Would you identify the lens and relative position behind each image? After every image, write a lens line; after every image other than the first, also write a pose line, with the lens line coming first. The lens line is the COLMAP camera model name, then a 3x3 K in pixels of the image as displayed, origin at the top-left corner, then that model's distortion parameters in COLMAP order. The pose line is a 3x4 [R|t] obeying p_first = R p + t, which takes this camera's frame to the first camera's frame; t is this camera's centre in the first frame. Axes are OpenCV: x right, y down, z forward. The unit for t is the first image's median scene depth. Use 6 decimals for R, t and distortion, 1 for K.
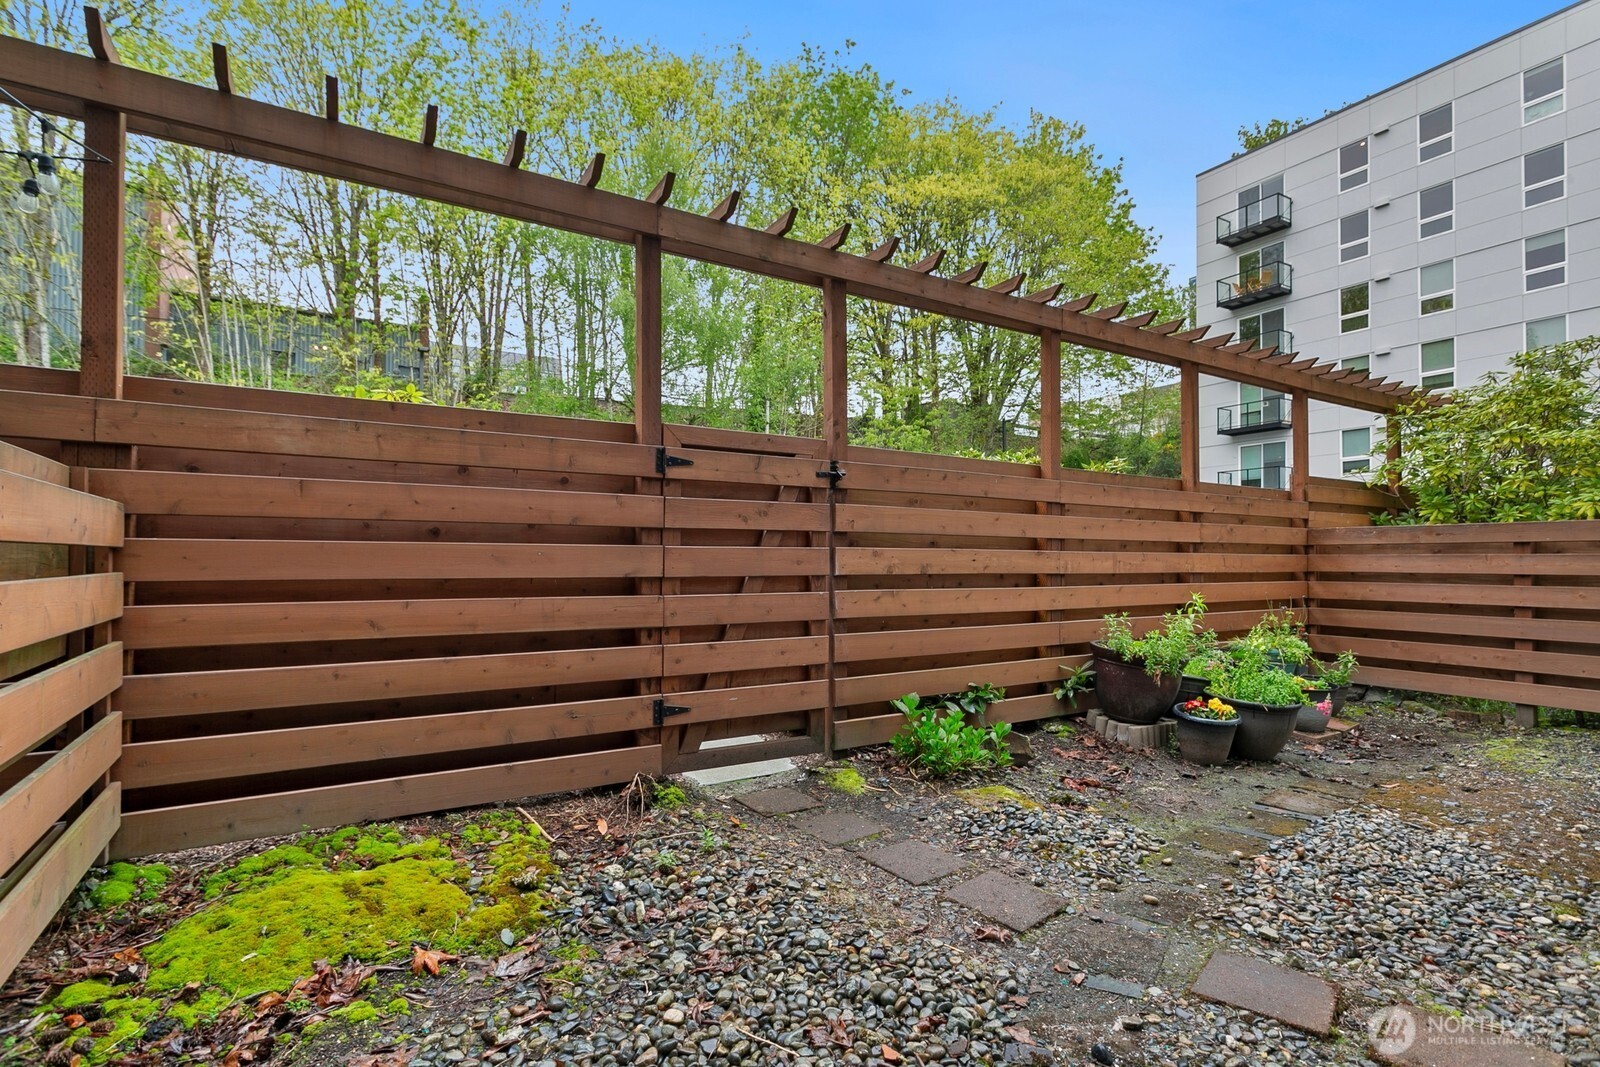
lens RADIAL K [[758.4, 0, 801.6], [0, 758.4, 545.4], [0, 0, 1]] dist [0.002822, 0.000188]
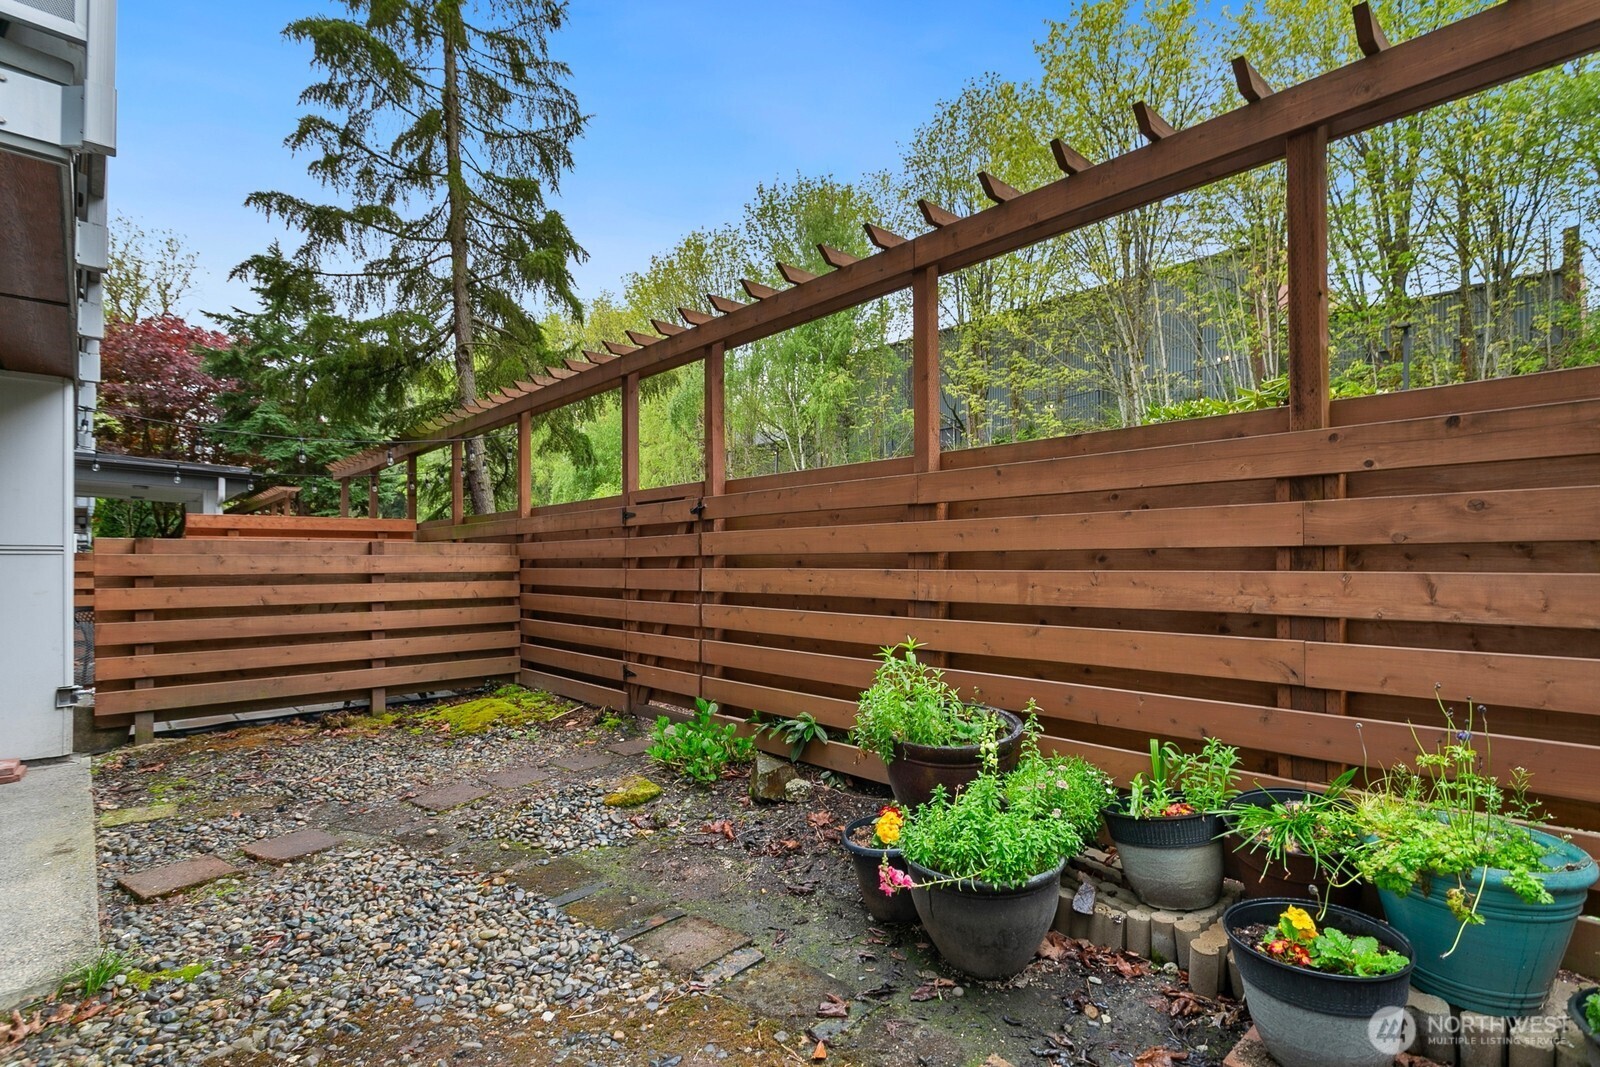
lens RADIAL K [[758.4, 0, 801.1], [0, 758.4, 565.6], [0, 0, 1]] dist [0.002822, 0.000188]
pose [[0.195707, -0.010504, -0.980606, 1.428385], [0.011808, 0.999895, -0.008354, 0.011277], [0.980591, -0.009944, 0.195811, 1.031611]]
